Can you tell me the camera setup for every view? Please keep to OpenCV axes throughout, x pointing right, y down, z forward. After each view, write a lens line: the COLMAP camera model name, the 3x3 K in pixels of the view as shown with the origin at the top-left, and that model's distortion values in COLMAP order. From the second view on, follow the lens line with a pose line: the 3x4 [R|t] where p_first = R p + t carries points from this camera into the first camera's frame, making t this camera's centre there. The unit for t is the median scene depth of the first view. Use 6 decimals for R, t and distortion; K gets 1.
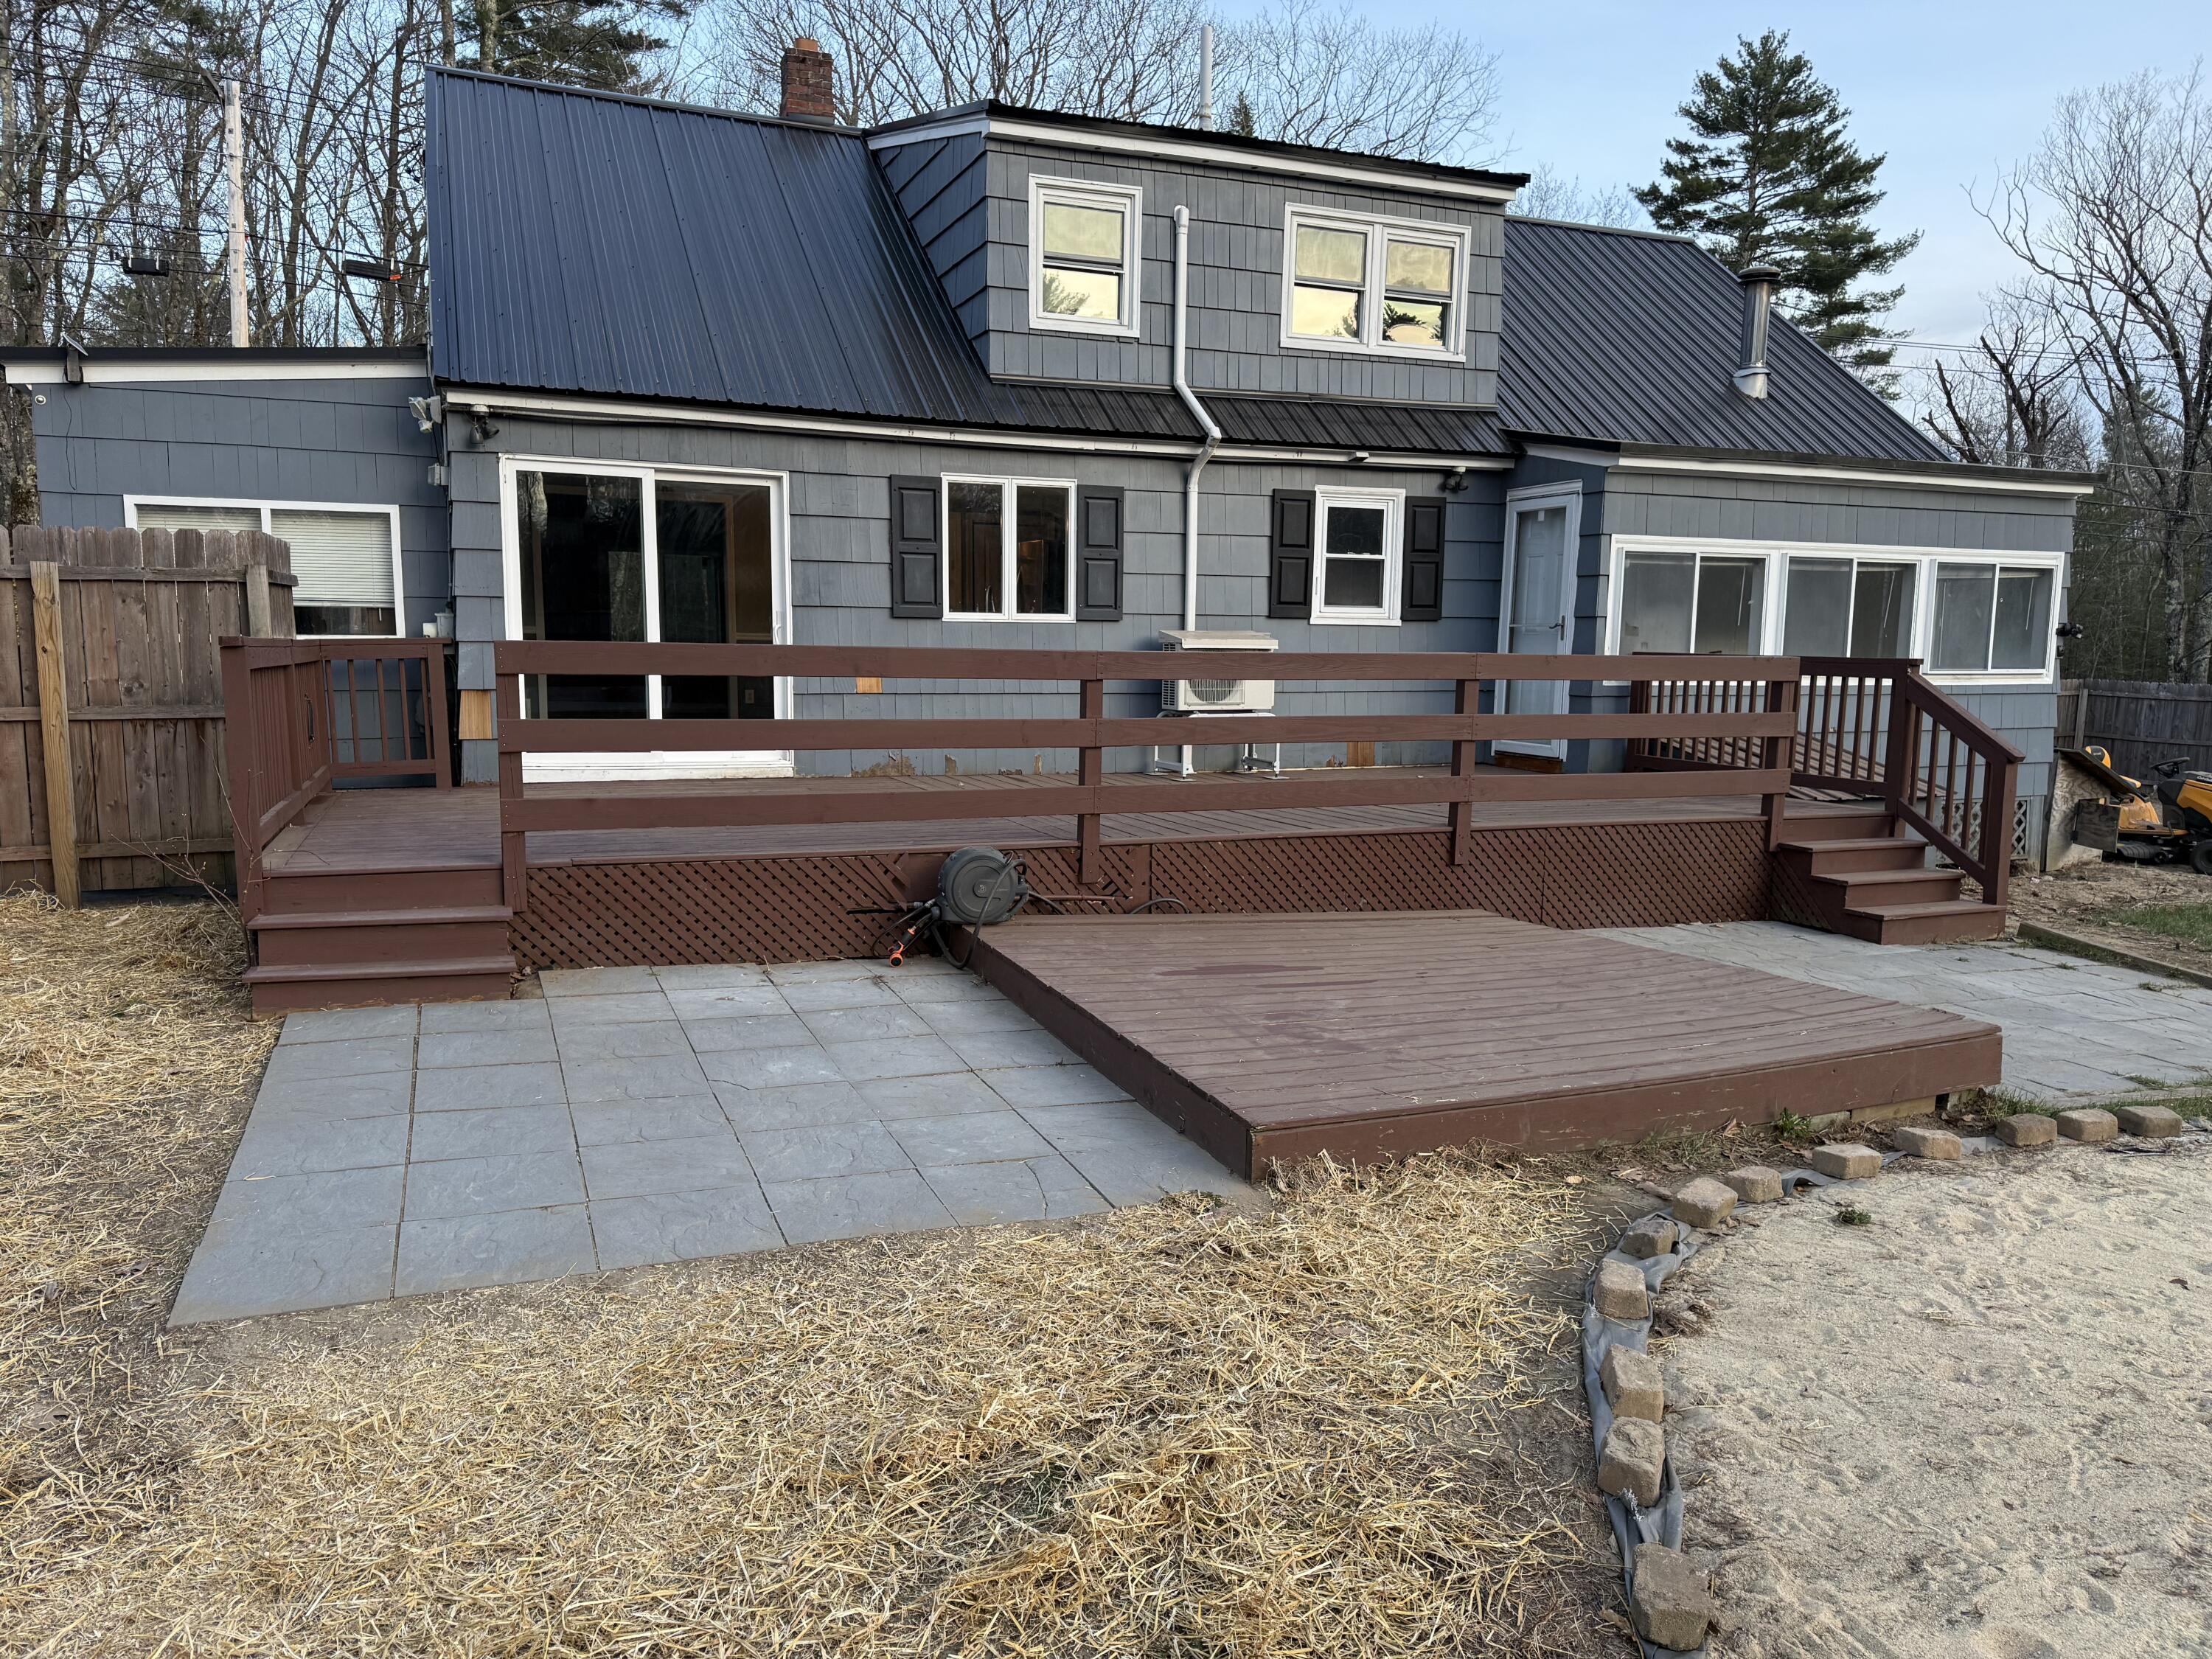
lens RADIAL K [[1524.7, 0, 1092.7], [0, 1524.7, 845.5], [0, 0, 1]] dist [0.029389, -0.067666]
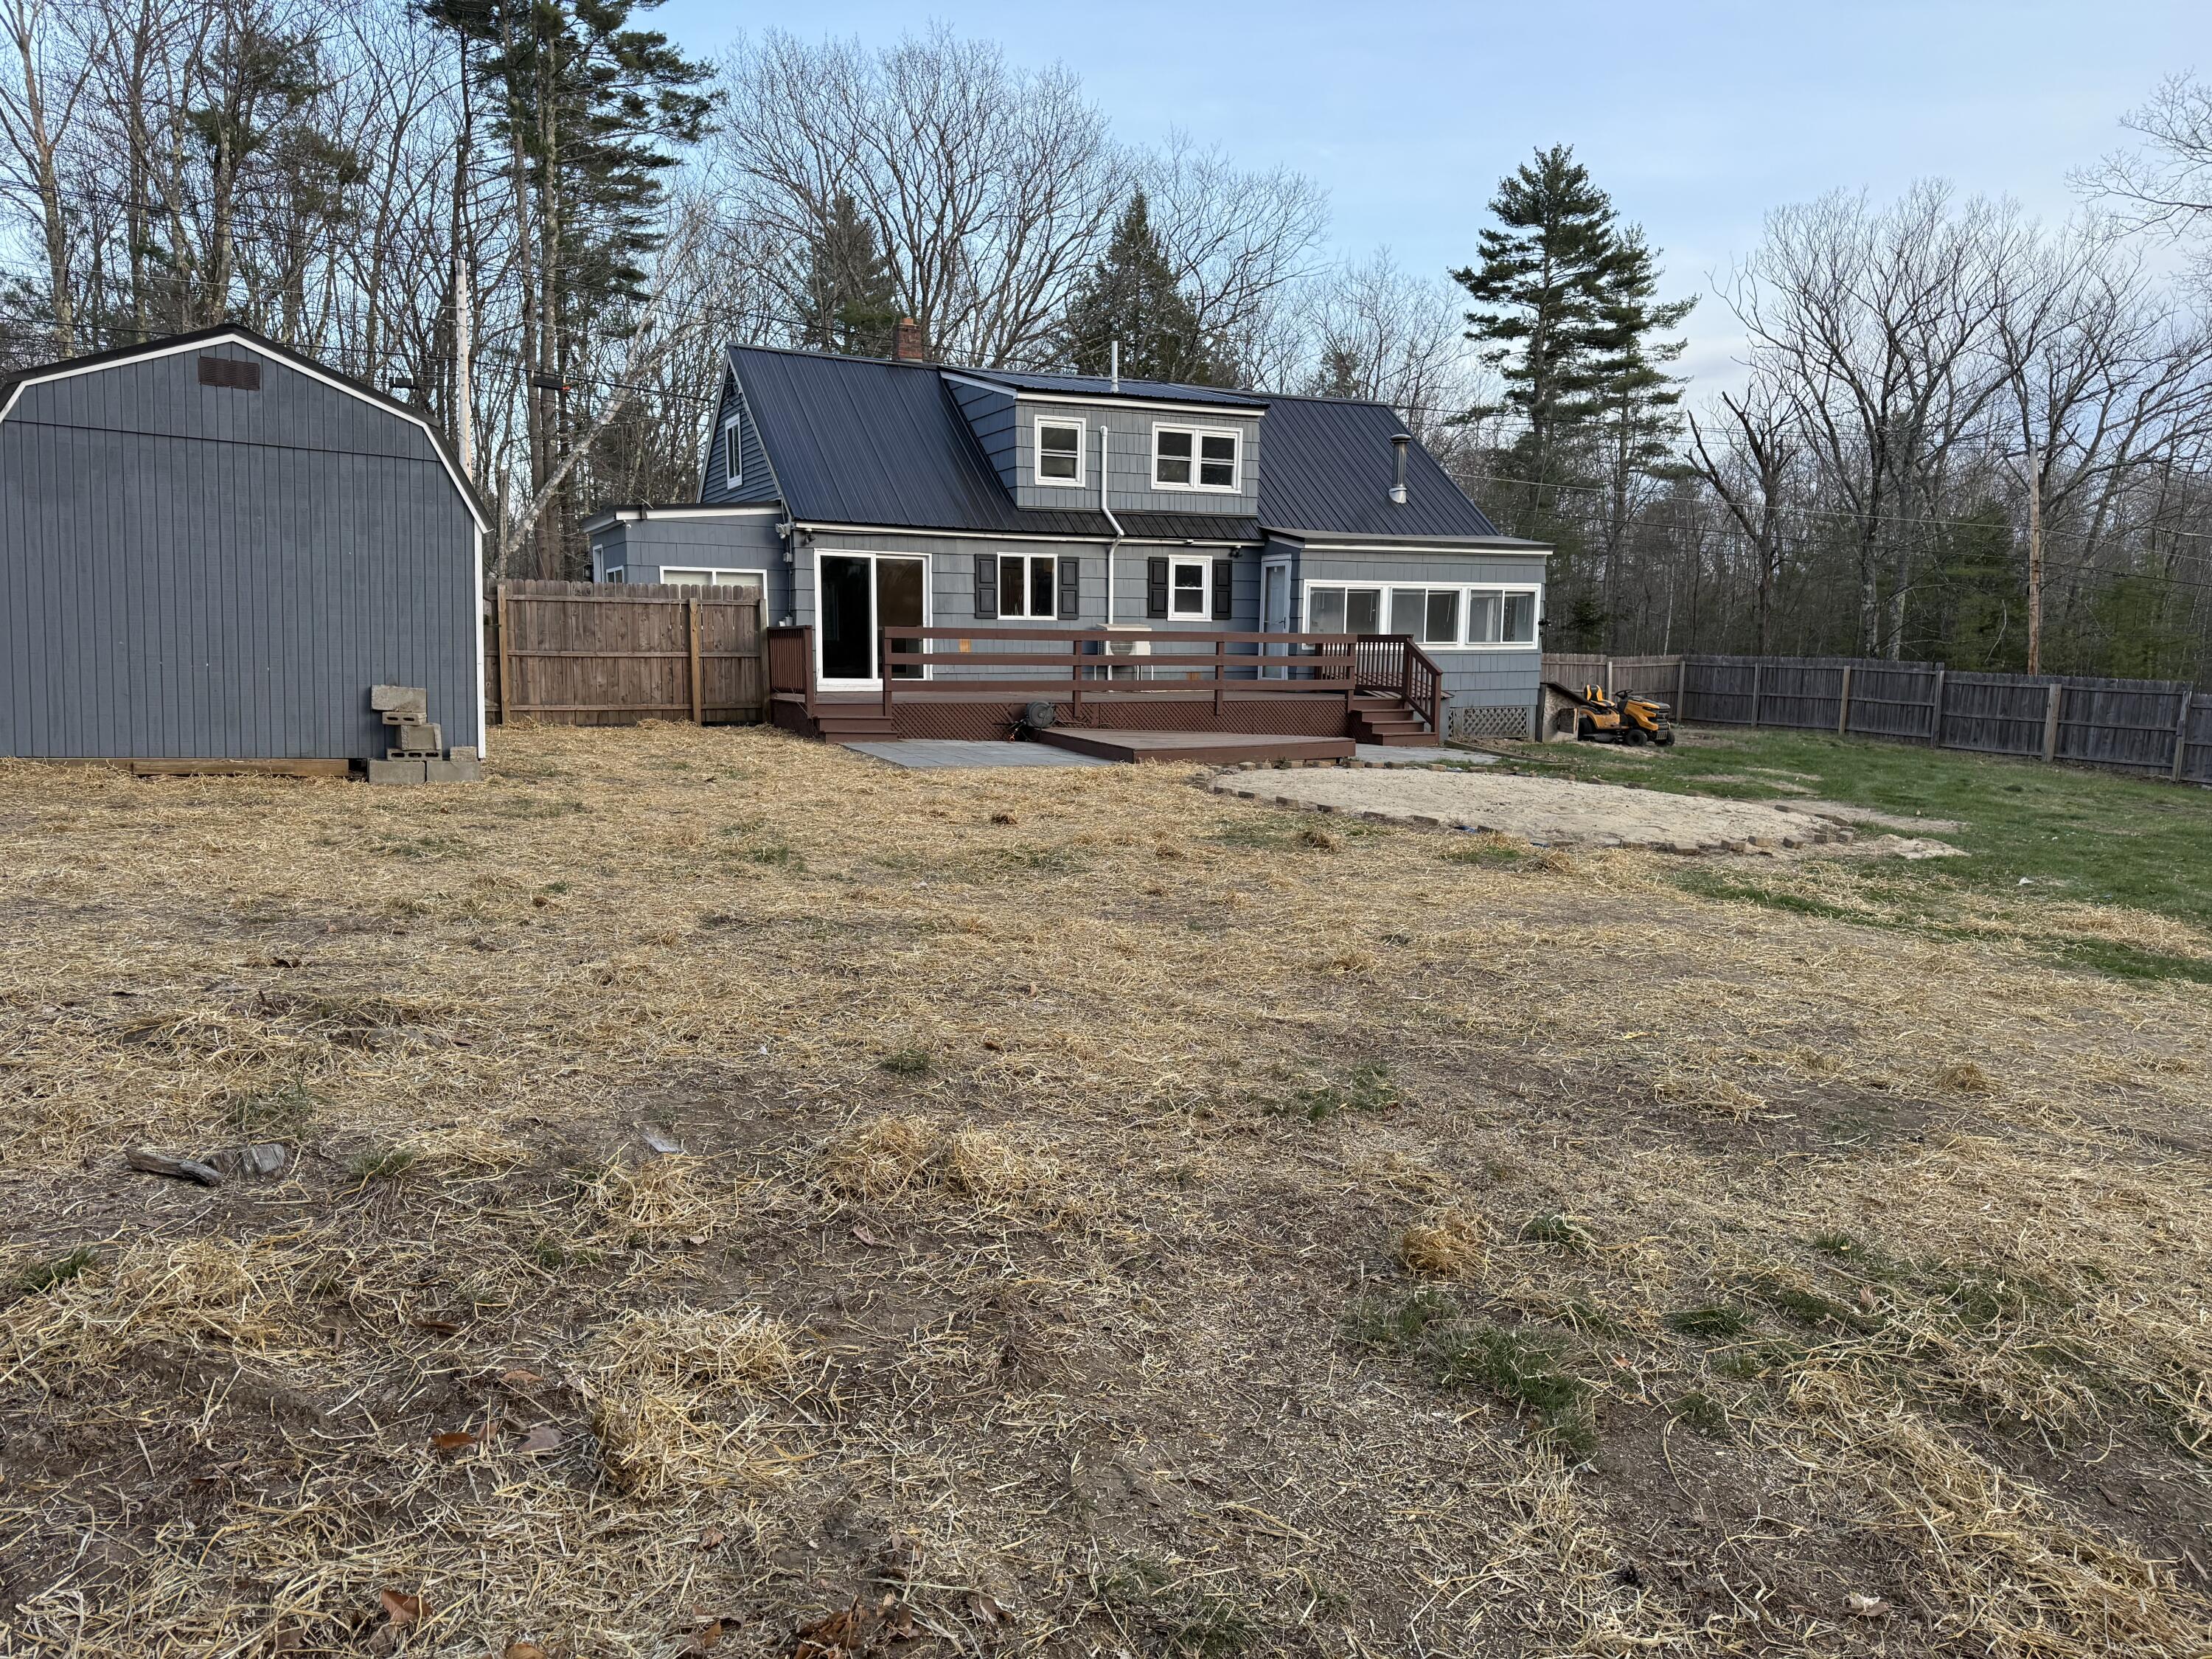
lens RADIAL K [[1524.7, 0, 1125.0], [0, 1524.7, 822.6], [0, 0, 1]] dist [0.029389, -0.067666]
pose [[0.996589, -0.012486, 0.081576, -0.088444], [0.013545, 0.999831, -0.012439, 0.154585], [-0.081407, 0.013502, 0.996589, -1.060658]]
